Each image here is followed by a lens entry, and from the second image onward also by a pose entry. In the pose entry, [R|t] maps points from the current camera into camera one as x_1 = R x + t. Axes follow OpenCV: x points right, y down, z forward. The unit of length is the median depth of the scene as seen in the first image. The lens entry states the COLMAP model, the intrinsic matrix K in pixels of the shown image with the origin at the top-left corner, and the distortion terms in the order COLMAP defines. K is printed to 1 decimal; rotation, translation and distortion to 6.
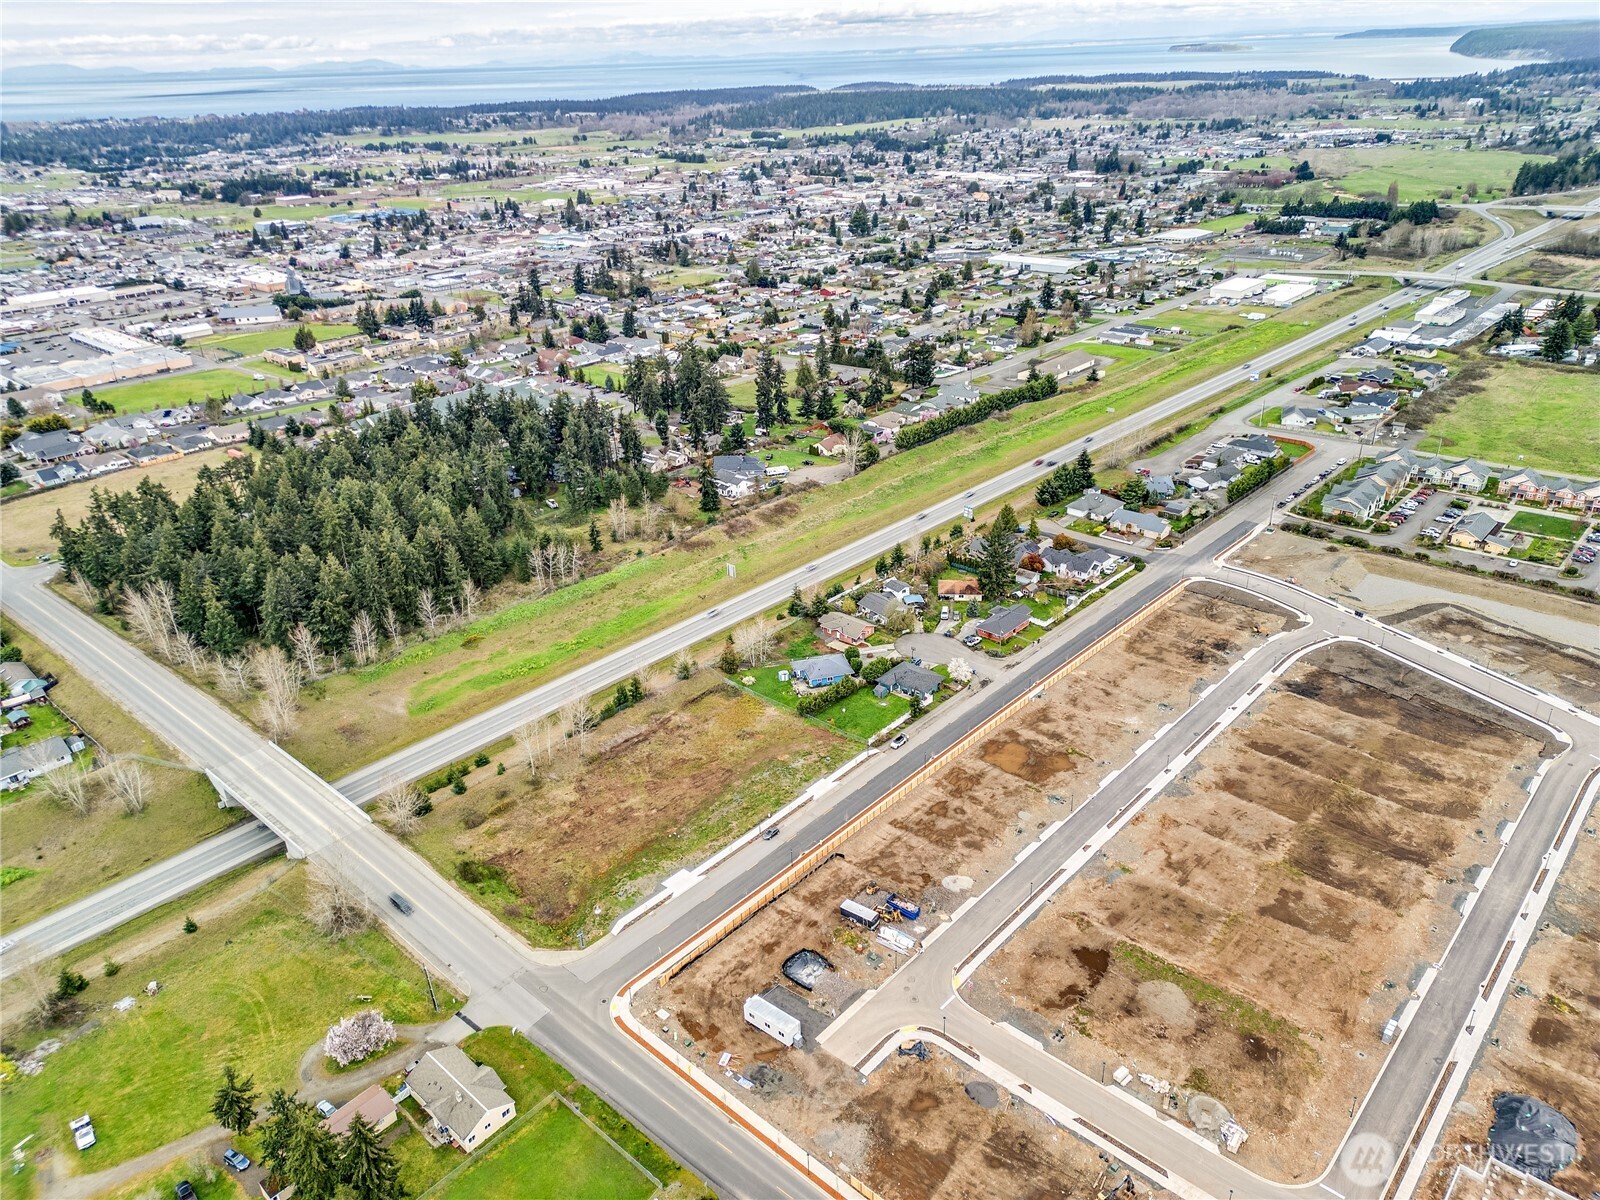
lens RADIAL K [[1112.5, 0, 804.9], [0, 1112.5, 606.0], [0, 0, 1]] dist [0.089776, -0.092509]
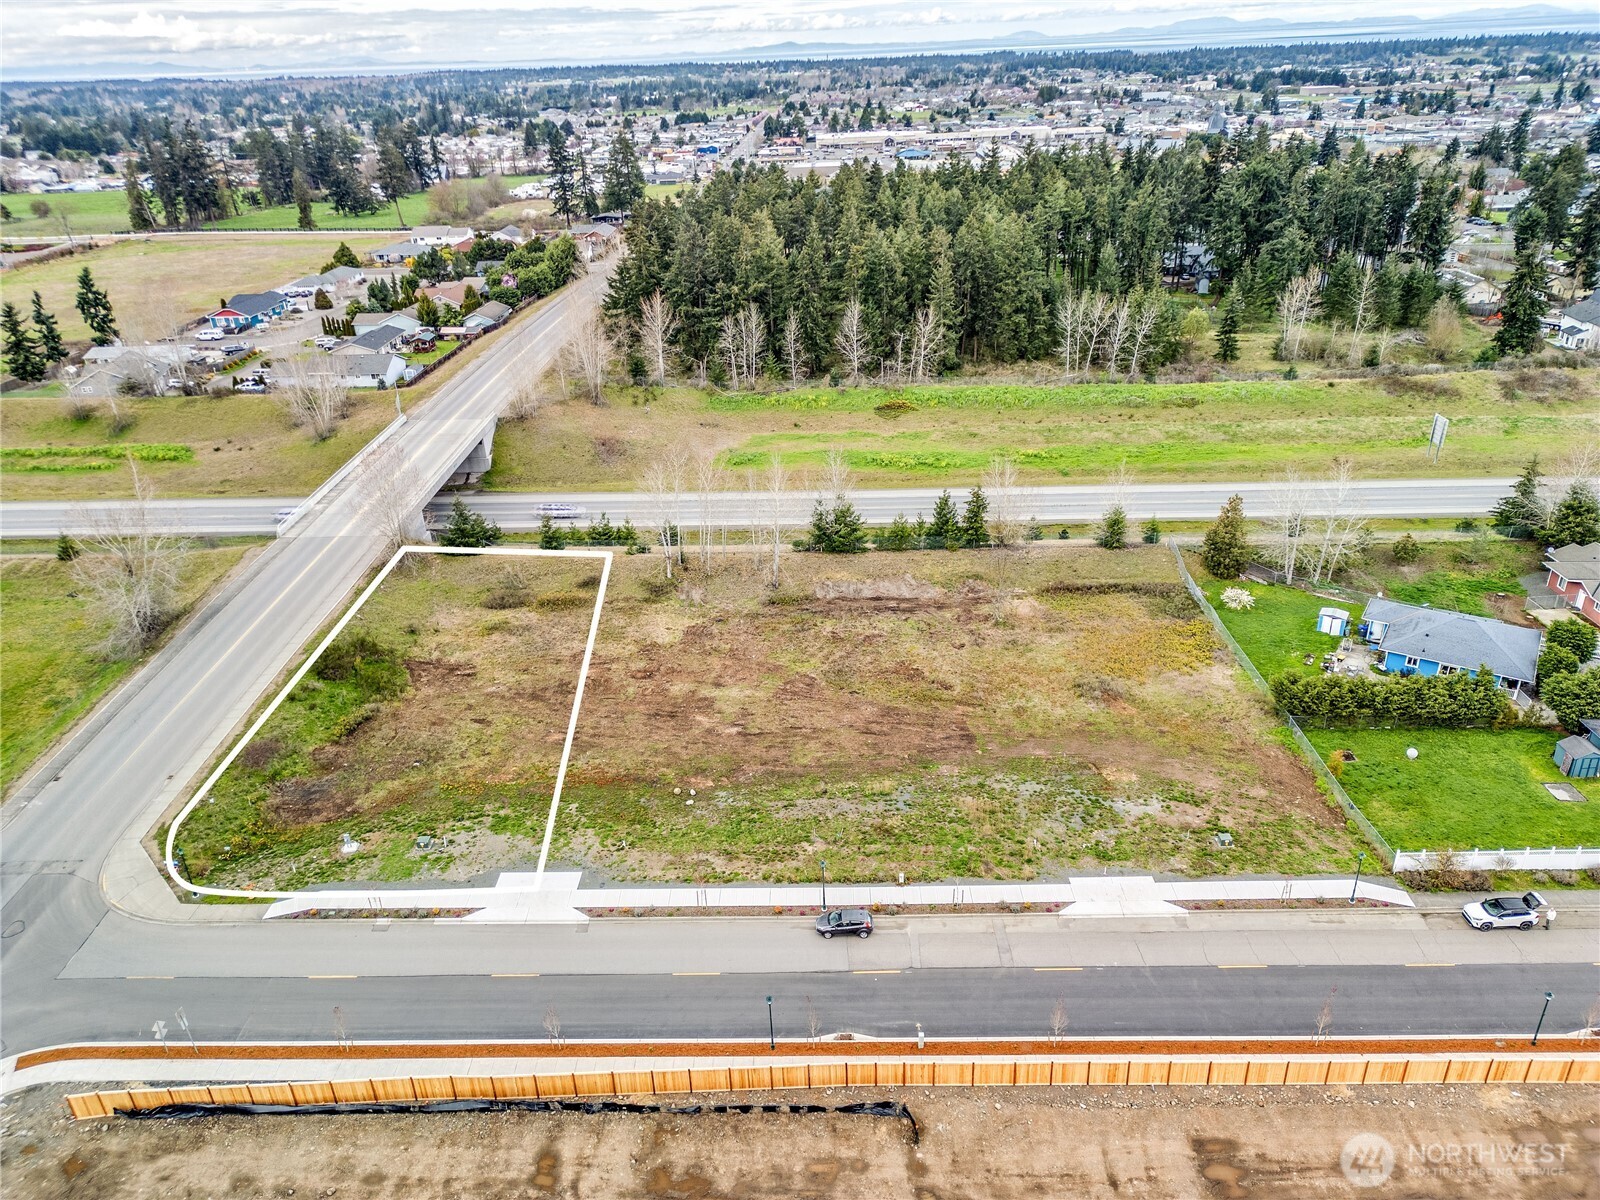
lens RADIAL K [[1112.5, 0, 804.9], [0, 1112.5, 606.0], [0, 0, 1]] dist [0.089776, -0.092509]
pose [[0.660654, 0.345588, -0.666412, 0.135201], [-0.322814, 0.932247, 0.163419, 0.060263], [0.677737, 0.107164, 0.727454, 0.671377]]
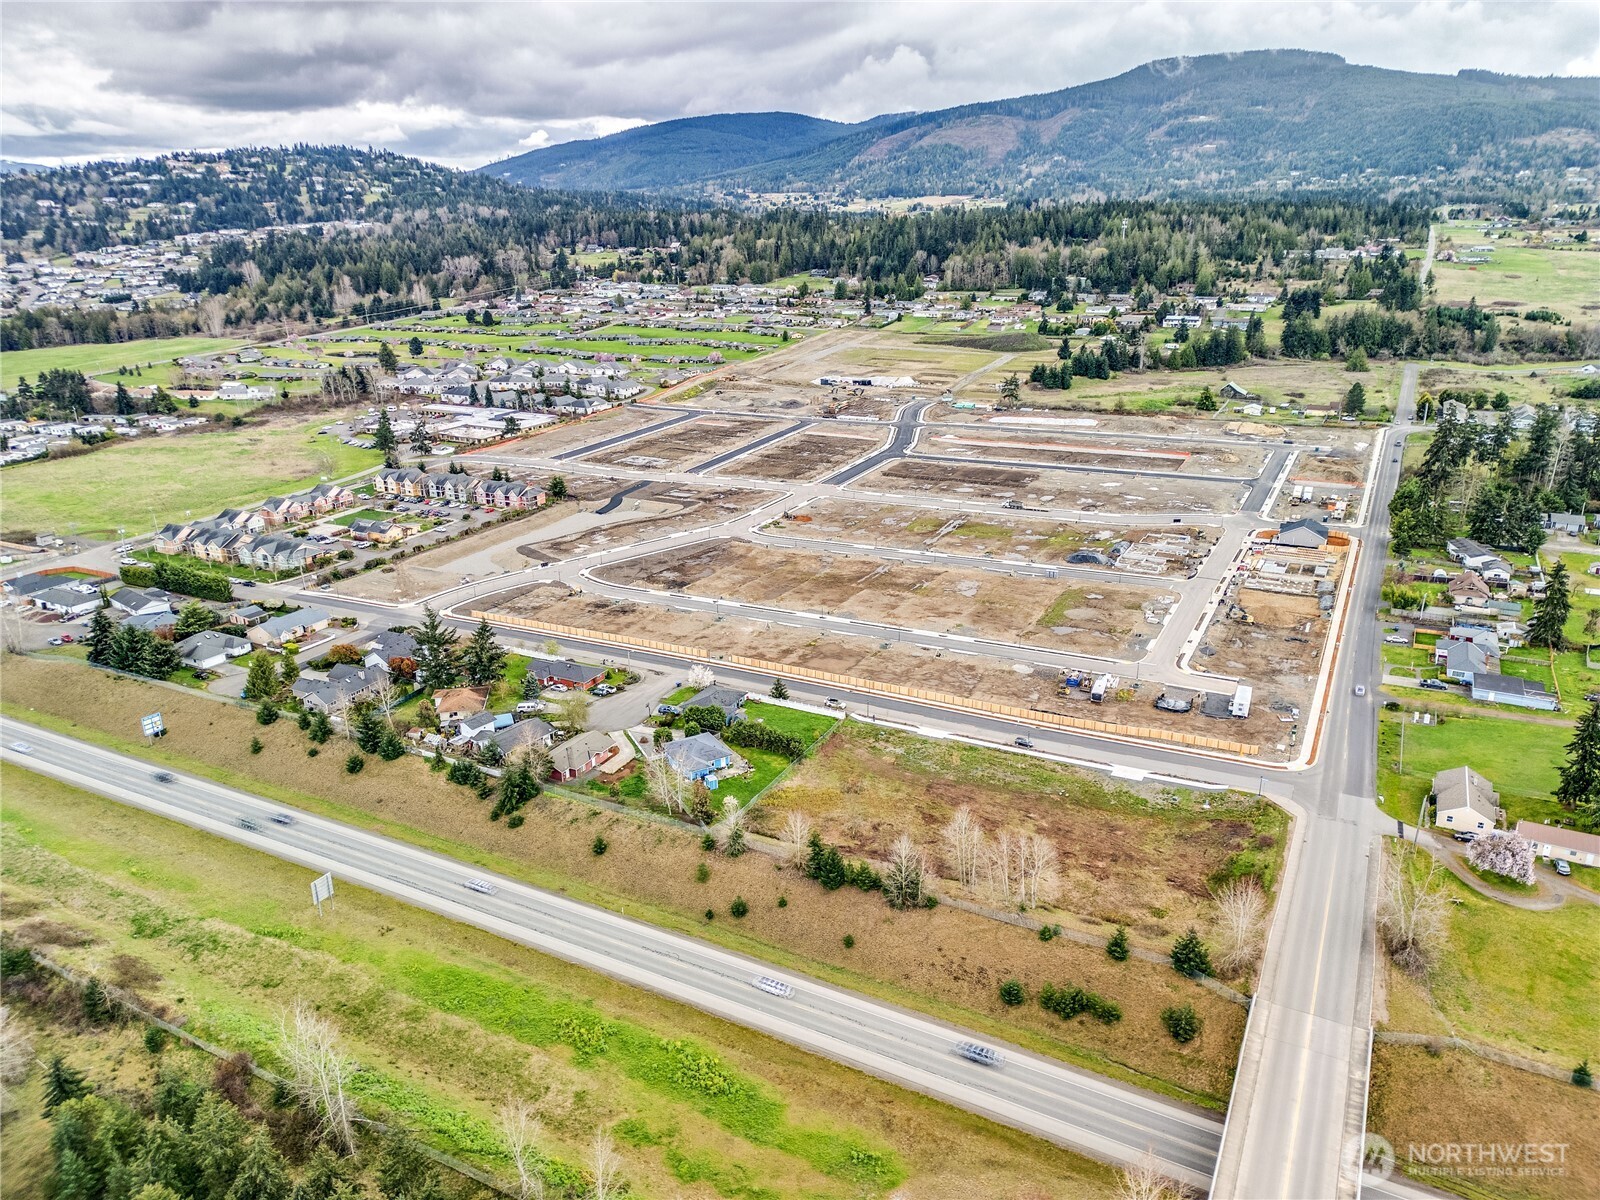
lens RADIAL K [[1112.5, 0, 804.9], [0, 1112.5, 606.0], [0, 0, 1]] dist [0.089776, -0.092509]
pose [[-0.246209, -0.289214, 0.925060, -0.793518], [0.448010, 0.812396, 0.373230, -0.325975], [-0.859458, 0.506329, -0.070448, 1.065809]]
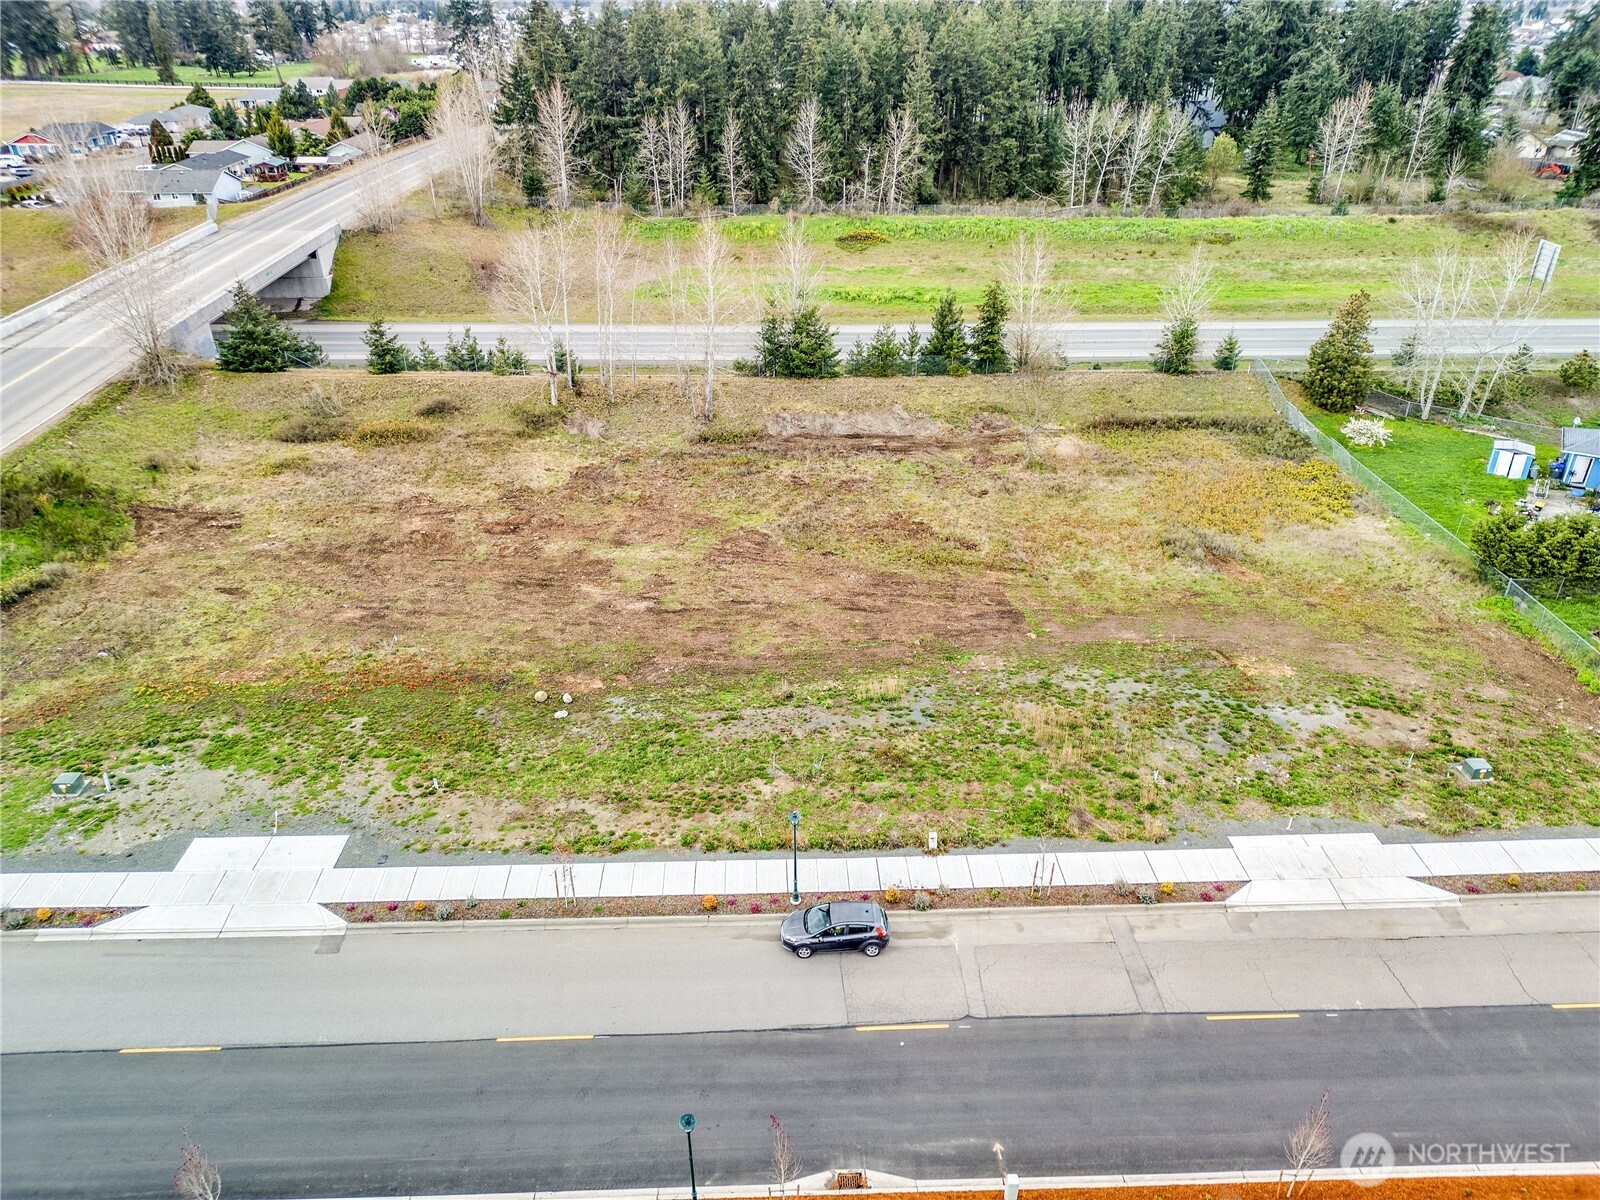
lens RADIAL K [[1112.5, 0, 804.9], [0, 1112.5, 606.0], [0, 0, 1]] dist [0.089776, -0.092509]
pose [[0.695303, 0.381325, -0.609217, 0.048744], [-0.335612, 0.921817, 0.193953, 0.113087], [0.635546, 0.069605, 0.768919, 0.776858]]
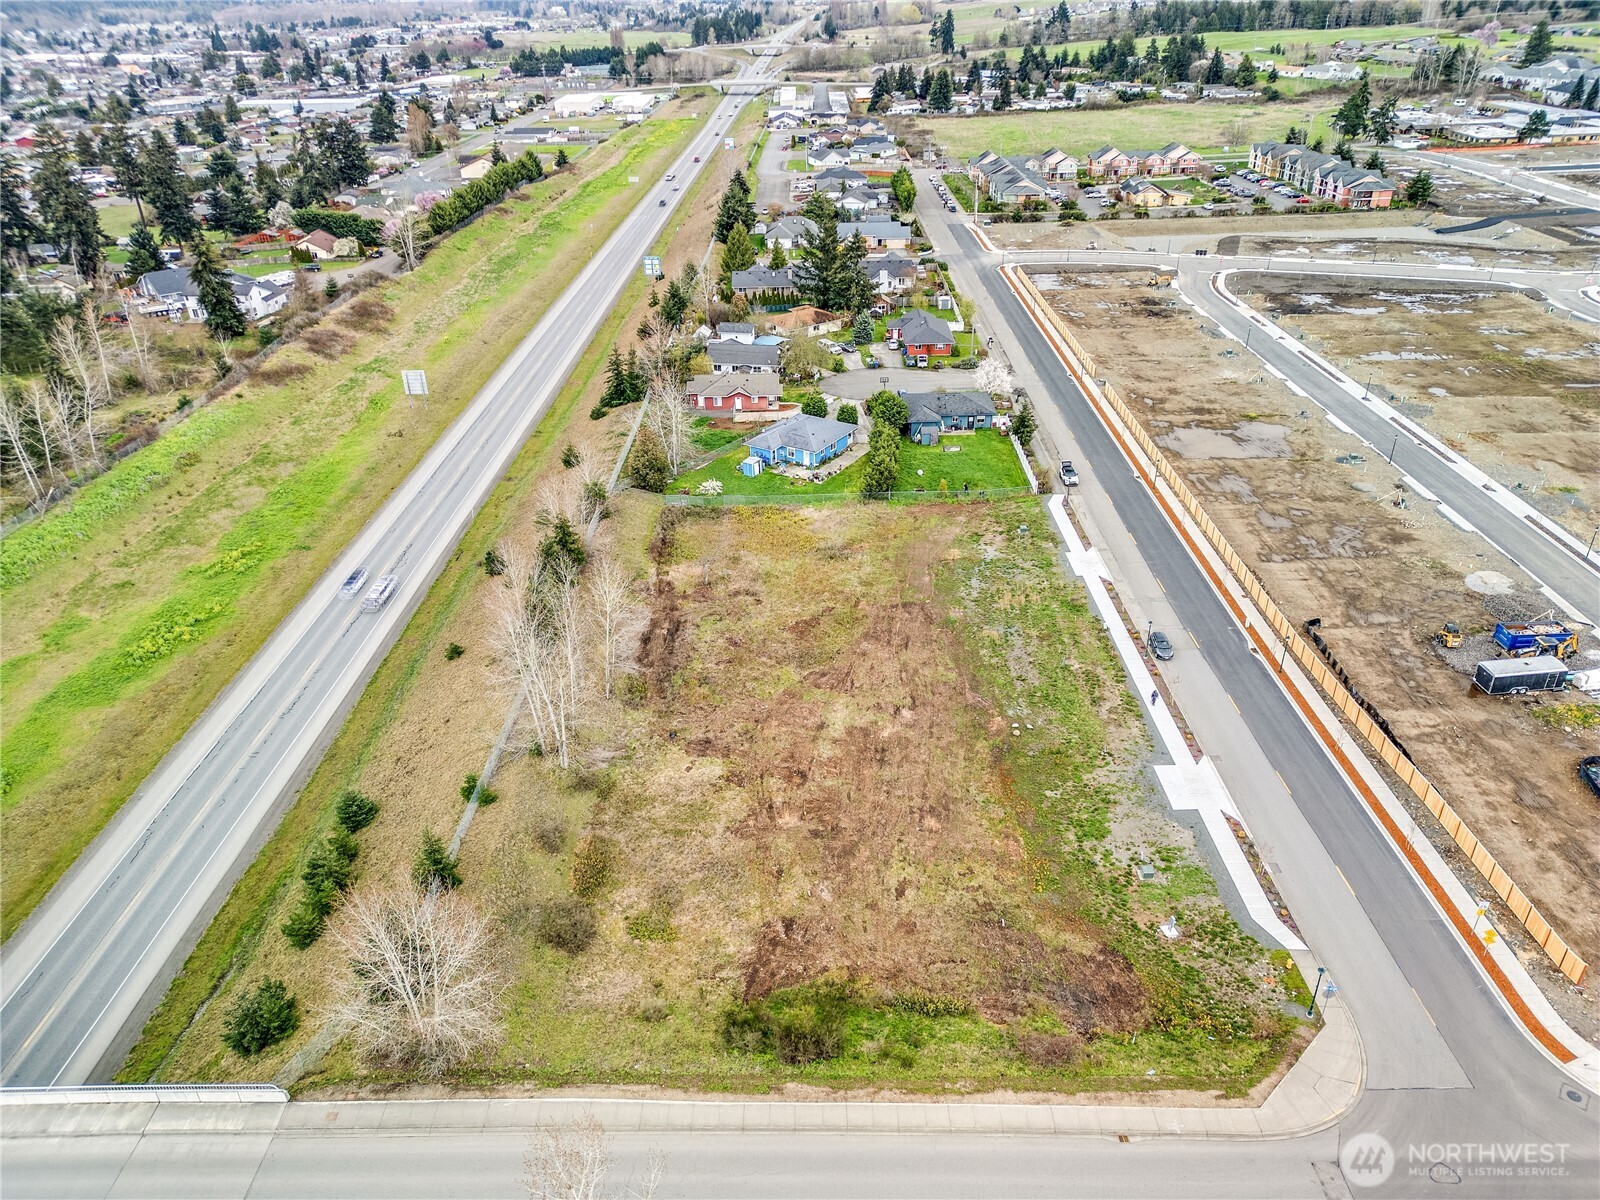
lens RADIAL K [[1112.5, 0, 804.9], [0, 1112.5, 606.0], [0, 0, 1]] dist [0.089776, -0.092509]
pose [[0.744526, -0.312277, 0.590054, -0.384403], [0.289791, 0.947414, 0.135749, 0.069628], [-0.601417, 0.069923, 0.795870, 0.638192]]
